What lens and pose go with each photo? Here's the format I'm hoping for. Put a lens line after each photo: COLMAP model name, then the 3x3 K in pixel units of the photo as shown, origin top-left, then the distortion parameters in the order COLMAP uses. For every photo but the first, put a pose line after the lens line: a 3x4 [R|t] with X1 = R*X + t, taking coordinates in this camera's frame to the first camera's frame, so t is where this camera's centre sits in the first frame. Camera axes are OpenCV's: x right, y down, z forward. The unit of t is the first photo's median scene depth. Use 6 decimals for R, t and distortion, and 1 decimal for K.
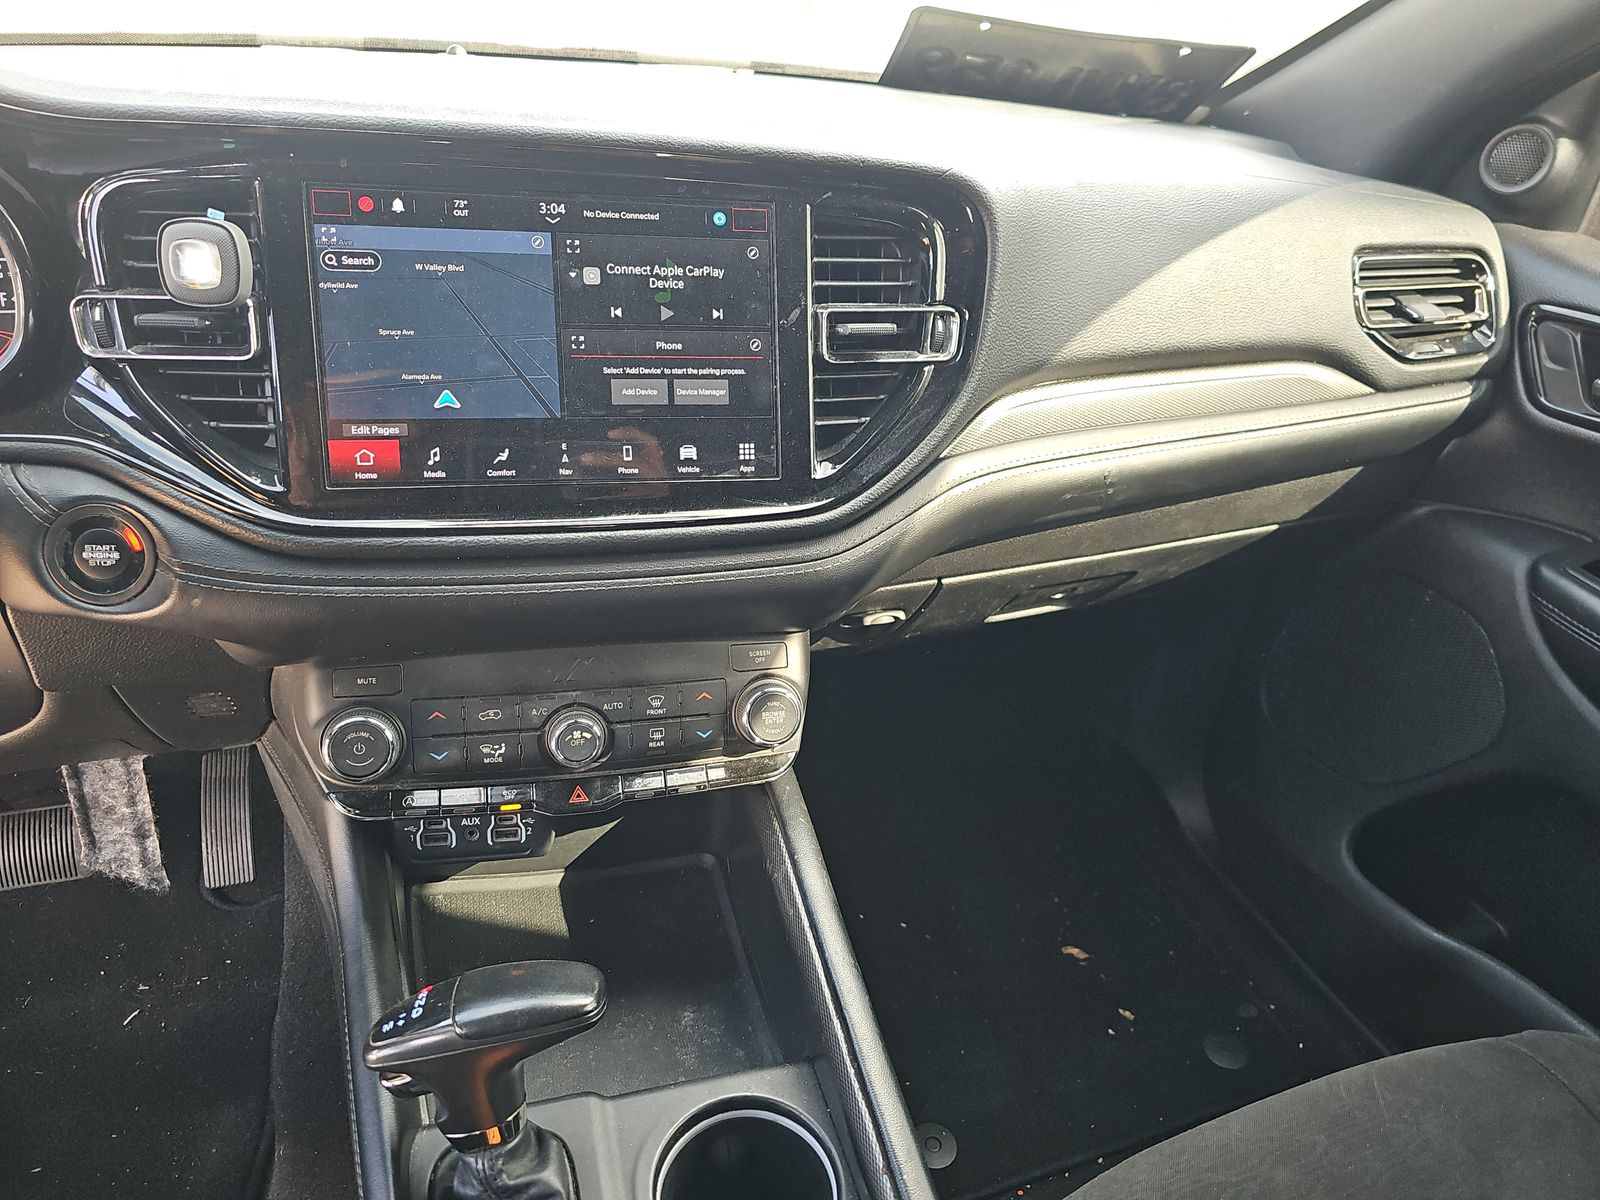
lens RADIAL K [[1067.4, 0, 790.6], [0, 1067.4, 594.6], [0, 0, 1]] dist [0.039415, -0.039314]
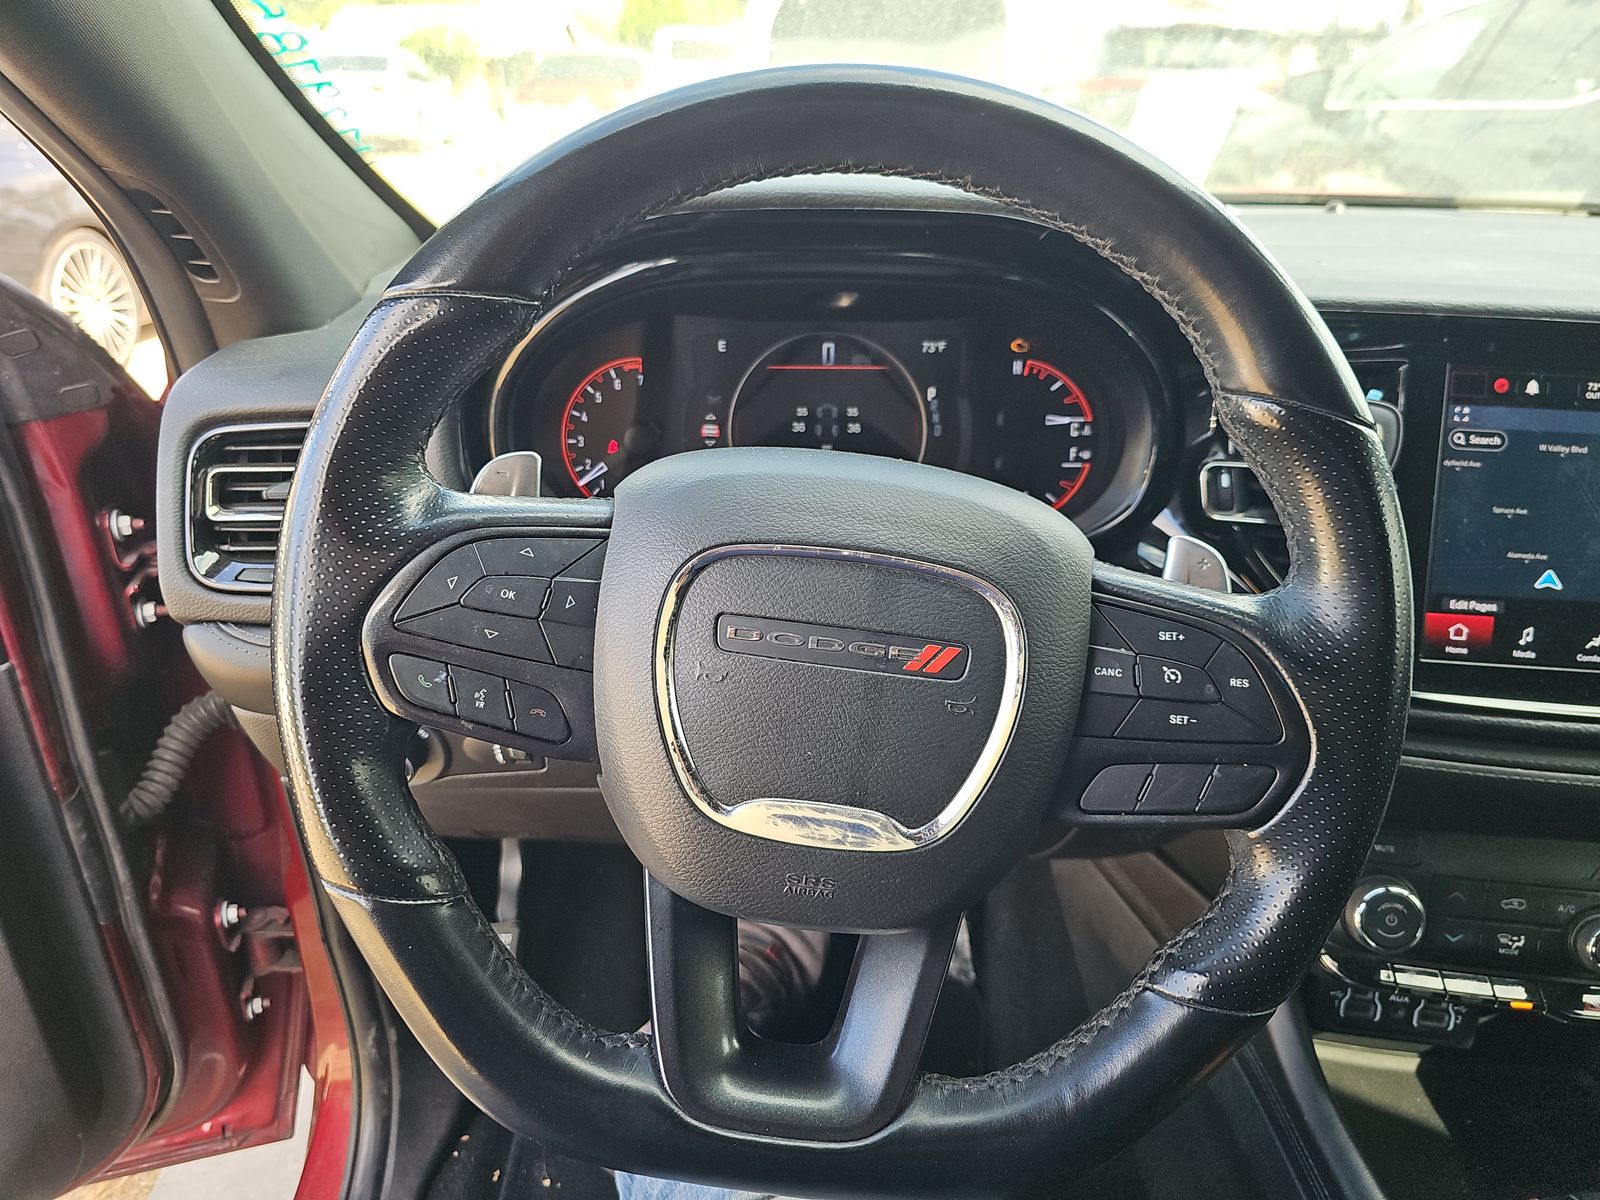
lens RADIAL K [[1067.4, 0, 799.1], [0, 1067.4, 598.8], [0, 0, 1]] dist [0.039415, -0.039314]
pose [[0.948267, 0.093891, -0.303273, -0.673173], [-0.117001, 0.991383, -0.058912, -0.027777], [0.295129, 0.091347, 0.951081, -0.132247]]
